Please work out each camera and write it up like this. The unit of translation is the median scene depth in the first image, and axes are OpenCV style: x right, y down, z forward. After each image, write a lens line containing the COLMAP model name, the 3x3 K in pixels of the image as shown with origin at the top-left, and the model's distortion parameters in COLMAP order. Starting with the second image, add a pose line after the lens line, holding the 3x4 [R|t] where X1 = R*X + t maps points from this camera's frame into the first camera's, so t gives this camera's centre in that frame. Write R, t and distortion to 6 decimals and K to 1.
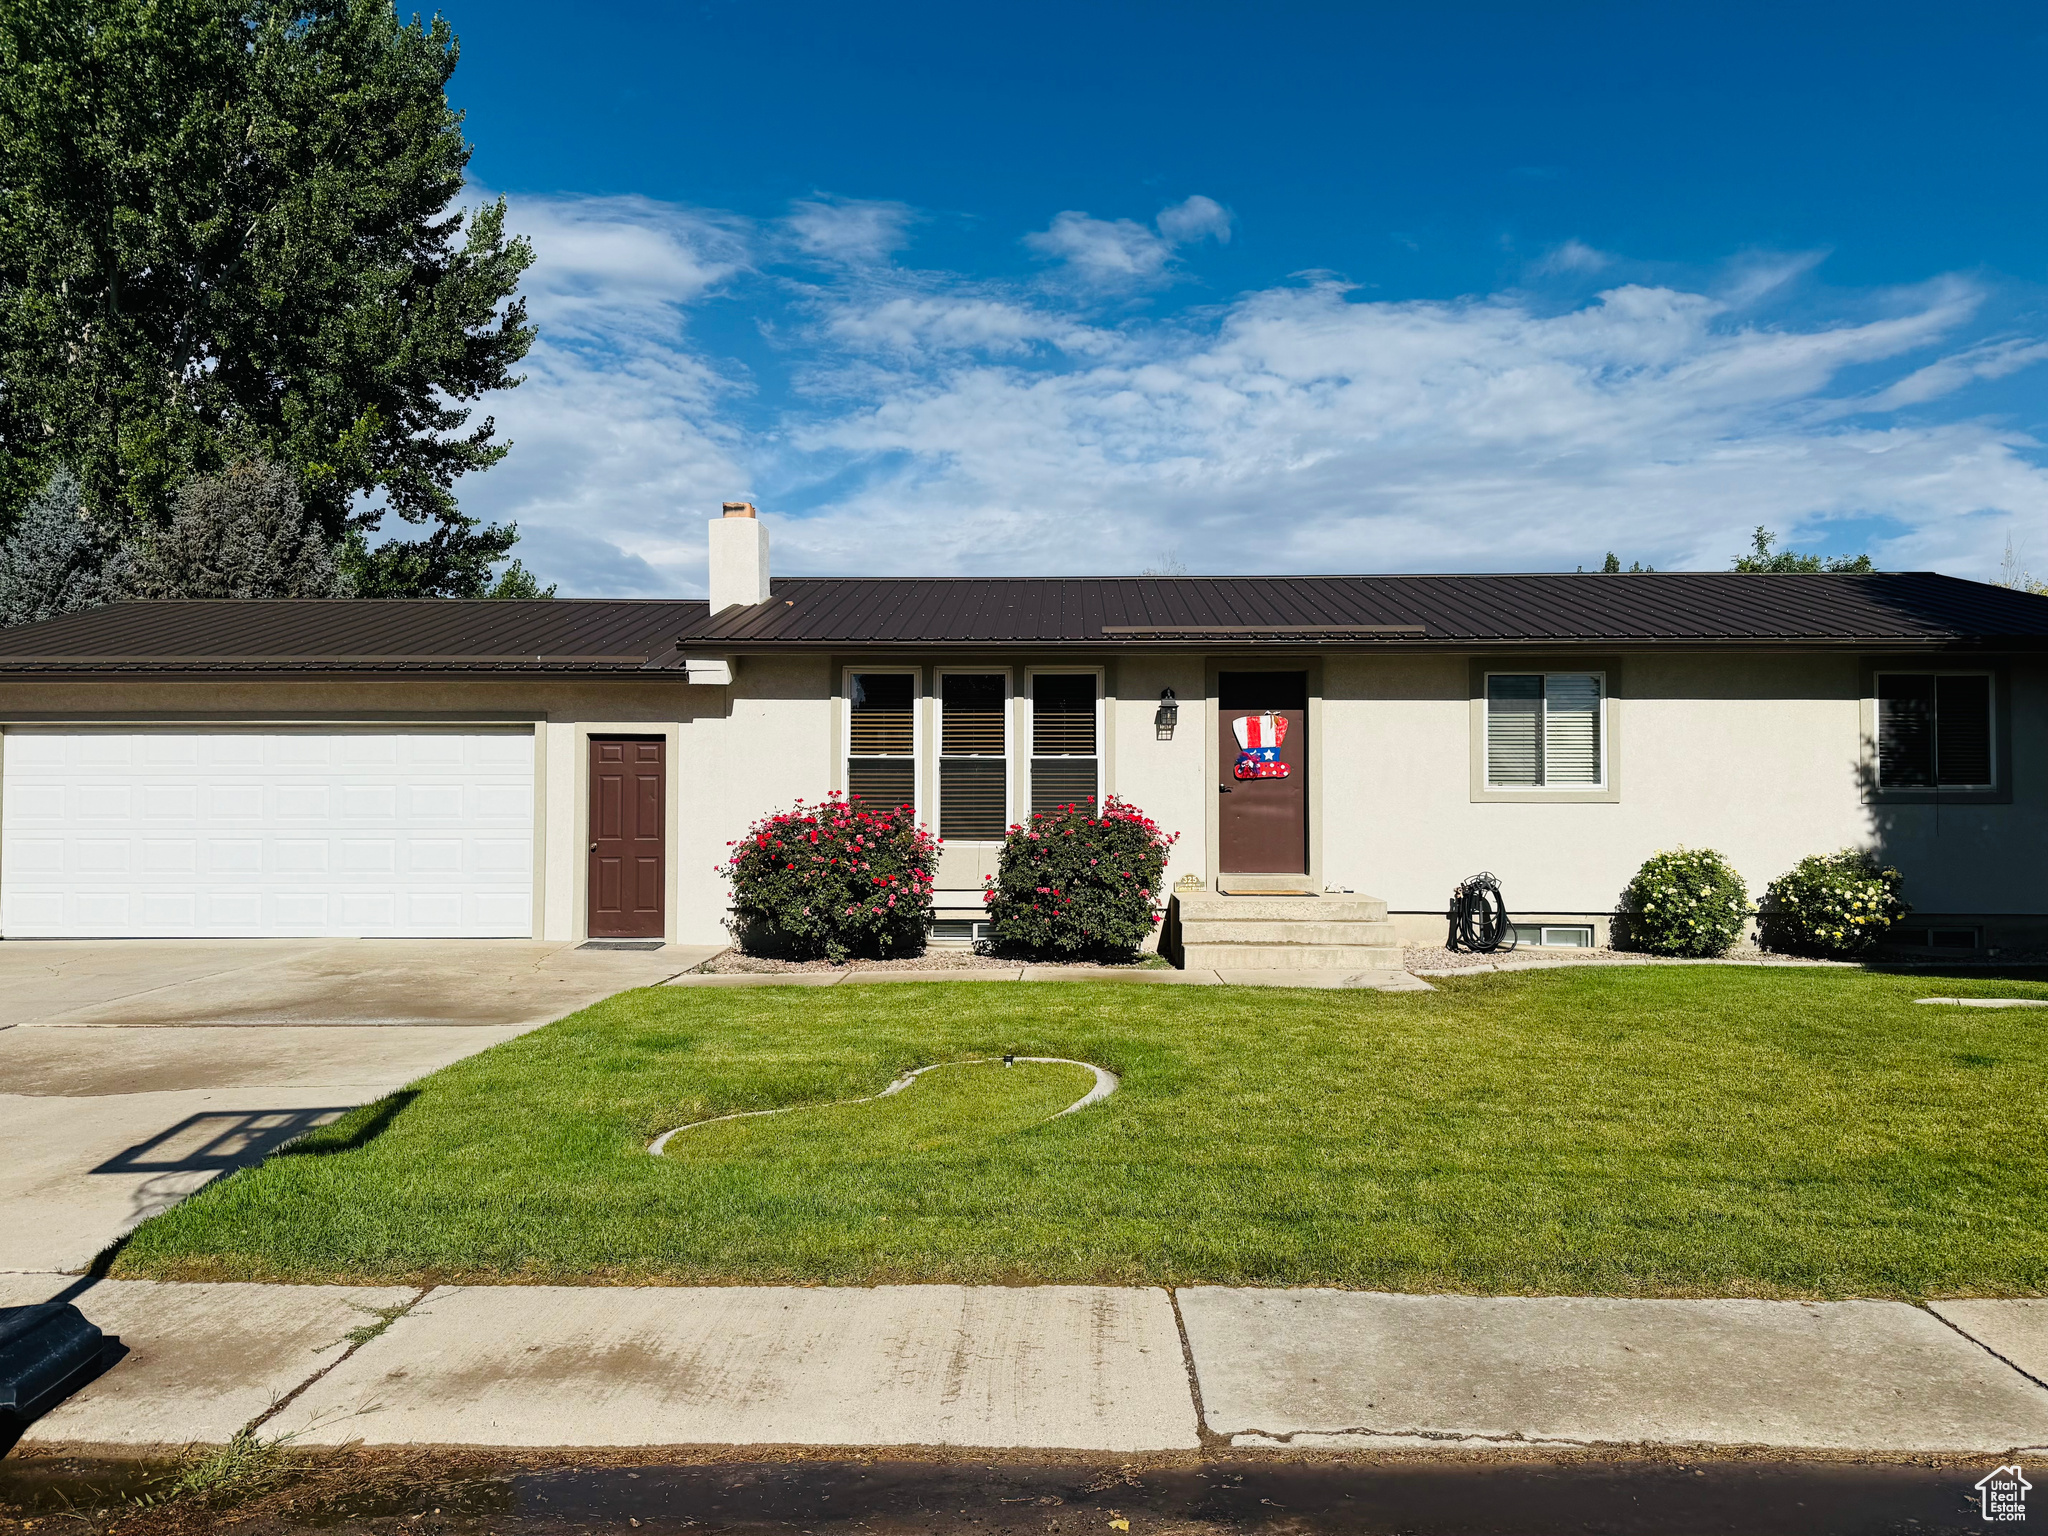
lens RADIAL K [[1481.5, 0, 1022.2], [0, 1481.5, 692.1], [0, 0, 1]] dist [0.096308, 0.000208]
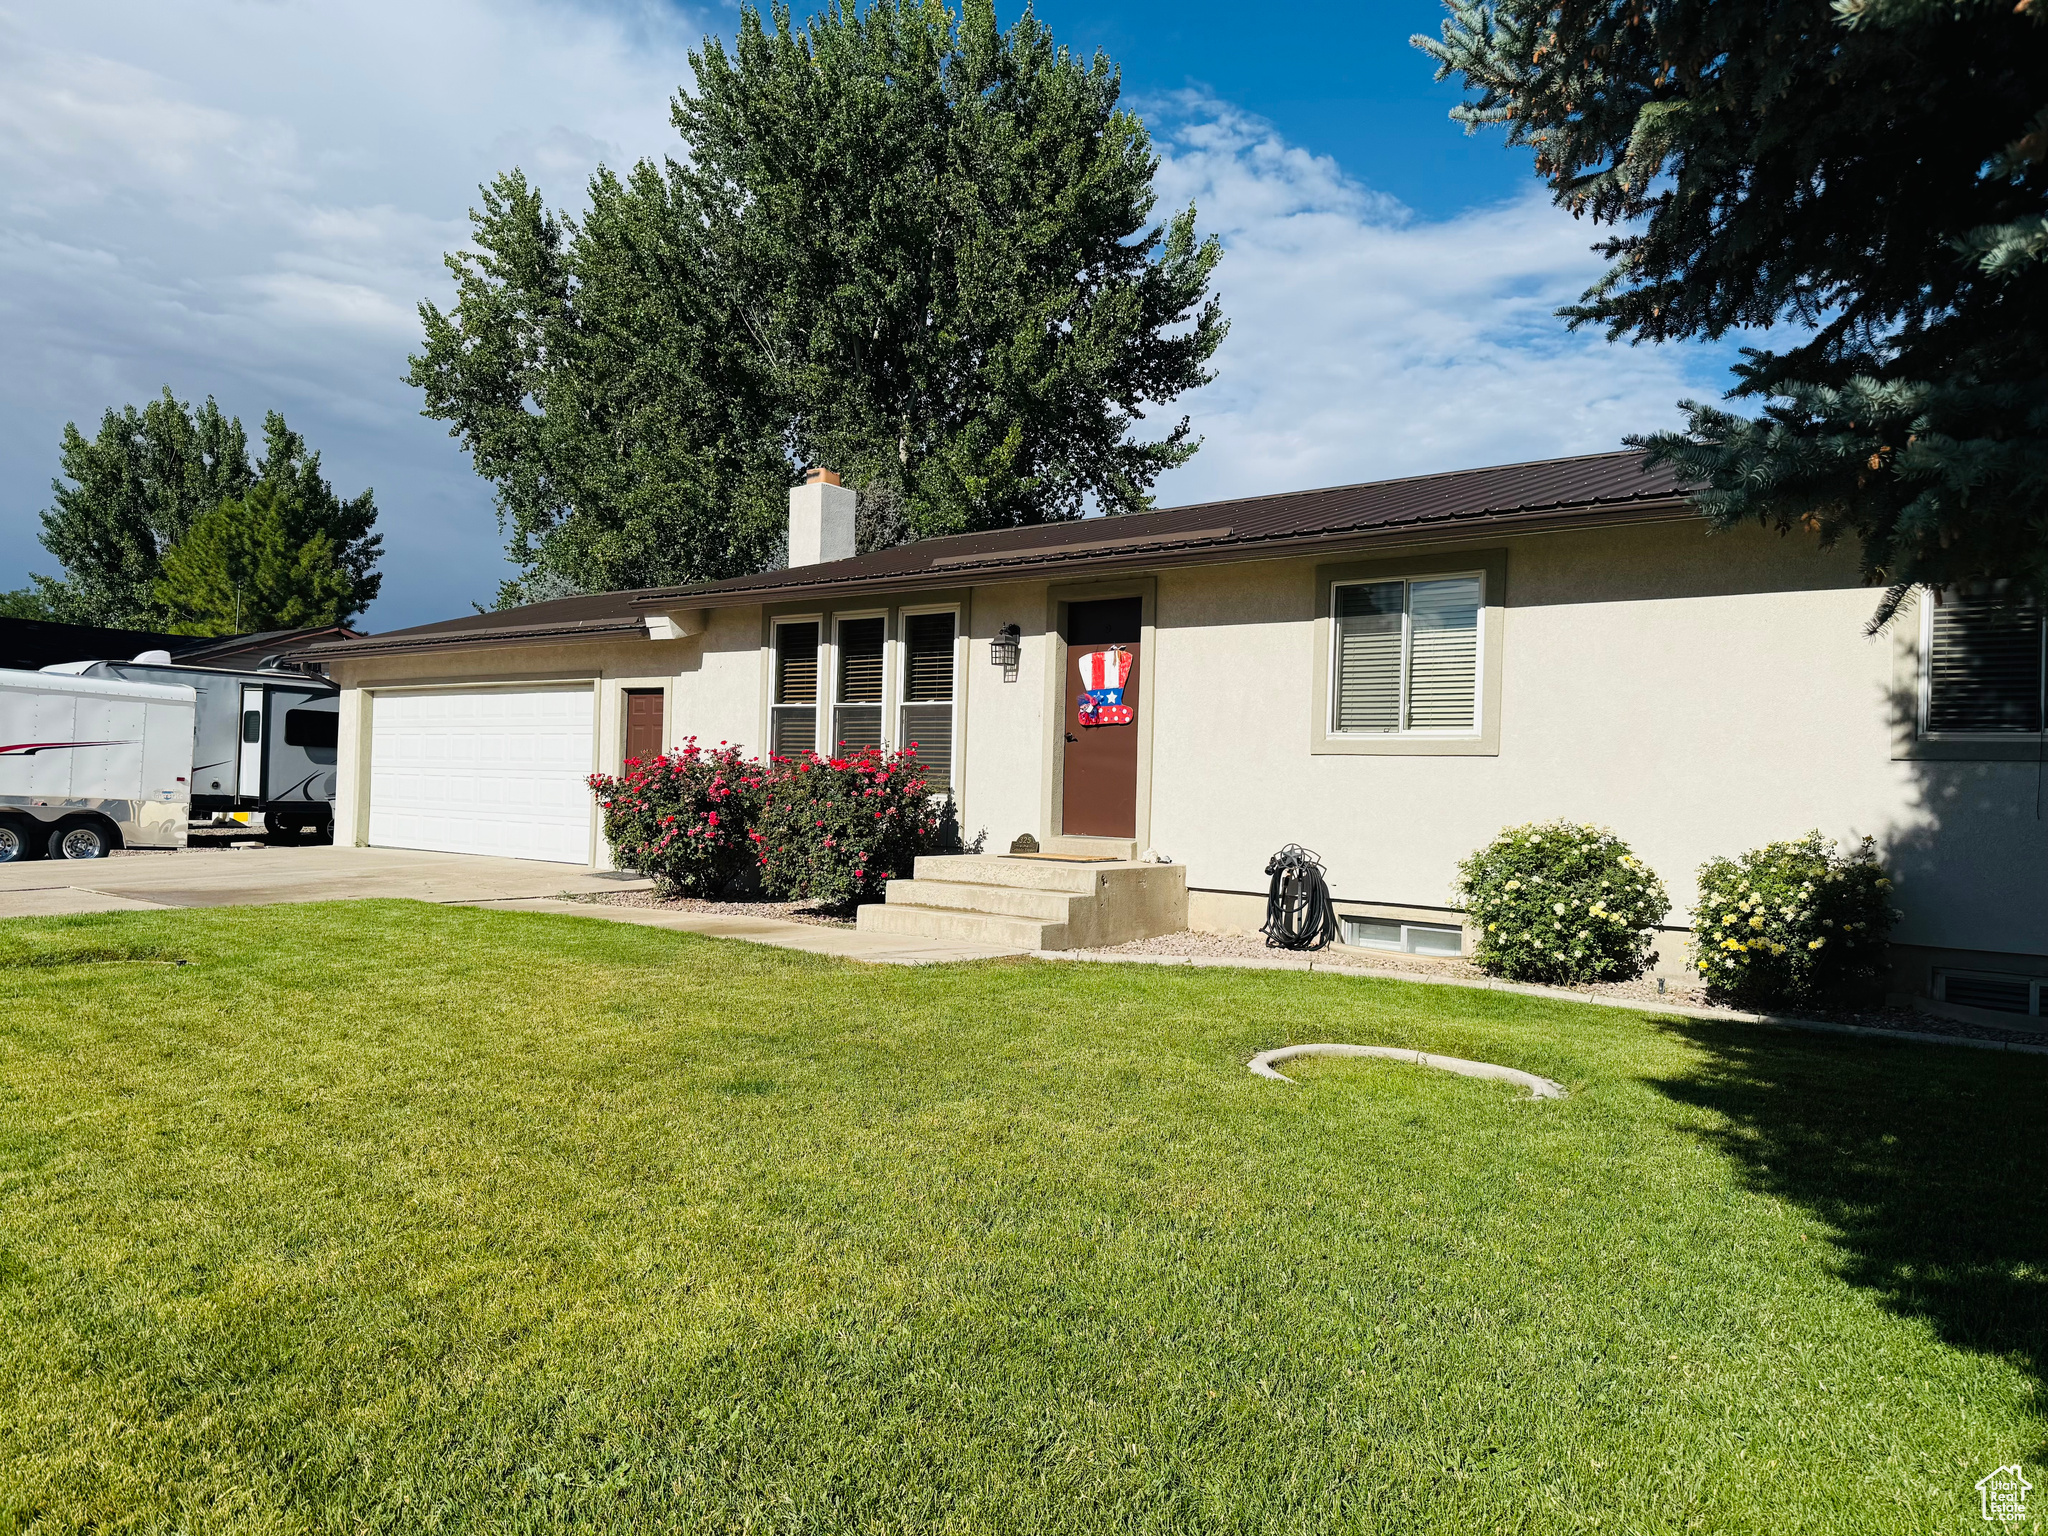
lens RADIAL K [[1456.7, 0, 1024.0], [0, 1456.7, 768.0], [0, 0, 1]] dist [0.096325, -0.100228]
pose [[0.795167, 0.012286, -0.606266, 0.625822], [0.022432, 0.998514, 0.049656, 0.040013], [0.605976, -0.053084, 0.793710, 0.314125]]
